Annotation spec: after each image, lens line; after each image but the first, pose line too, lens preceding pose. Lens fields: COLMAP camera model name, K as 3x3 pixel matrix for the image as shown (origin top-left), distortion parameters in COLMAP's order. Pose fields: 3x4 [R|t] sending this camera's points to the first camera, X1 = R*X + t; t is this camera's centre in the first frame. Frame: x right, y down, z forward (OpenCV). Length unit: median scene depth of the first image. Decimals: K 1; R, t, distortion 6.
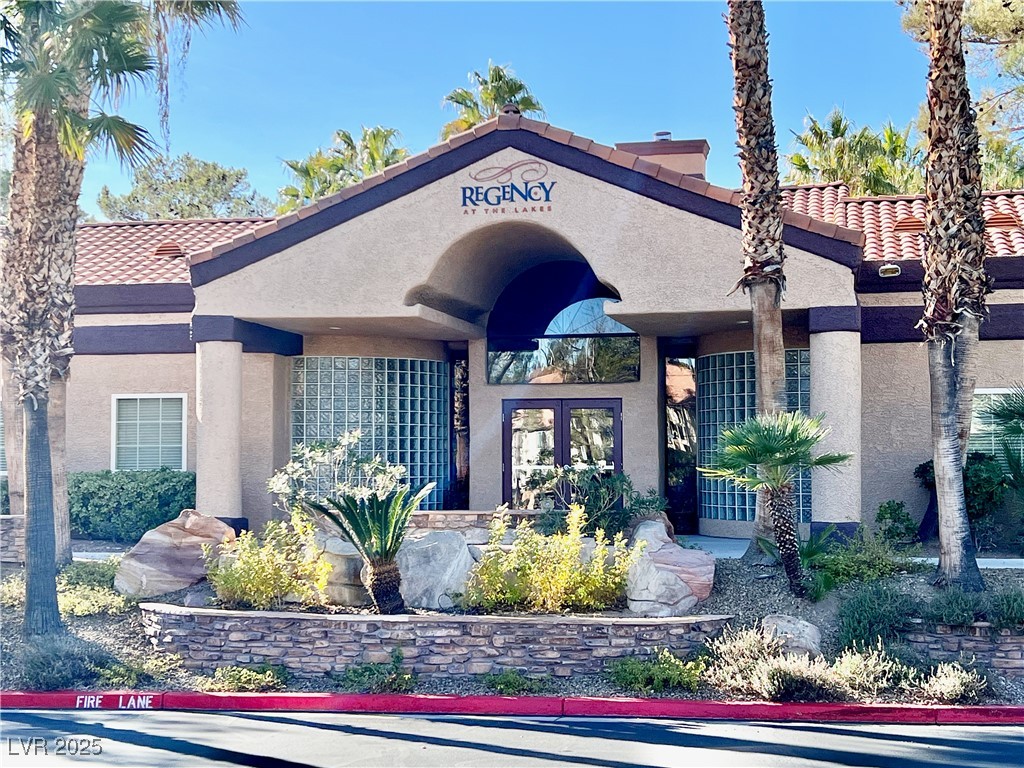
lens RADIAL K [[1560.4, 0, 513.8], [0, 1560.4, 382.4], [0, 0, 1]] dist [0.127623, 0.000000]
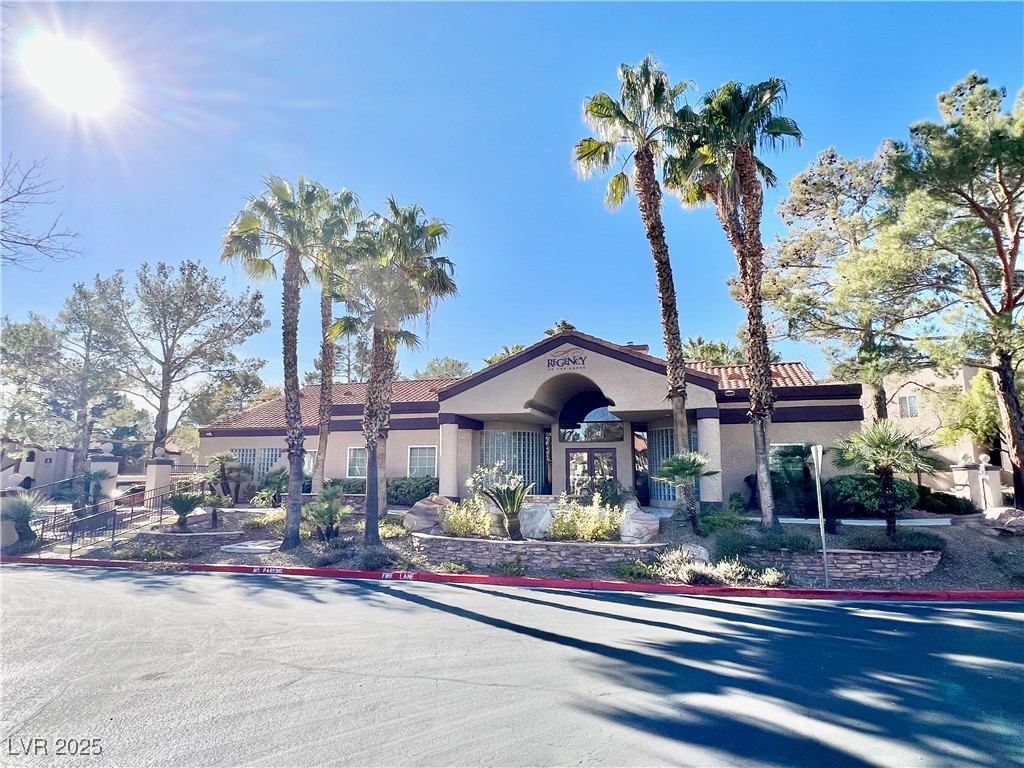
lens RADIAL K [[561.4, 0, 515.8], [0, 561.4, 390.9], [0, 0, 1]] dist [0.004011, 0.000625]
pose [[0.994590, -0.009215, -0.103470, 0.007736], [-0.001395, 0.994783, -0.102006, 0.013325], [0.103870, 0.101598, 0.989388, 0.153928]]
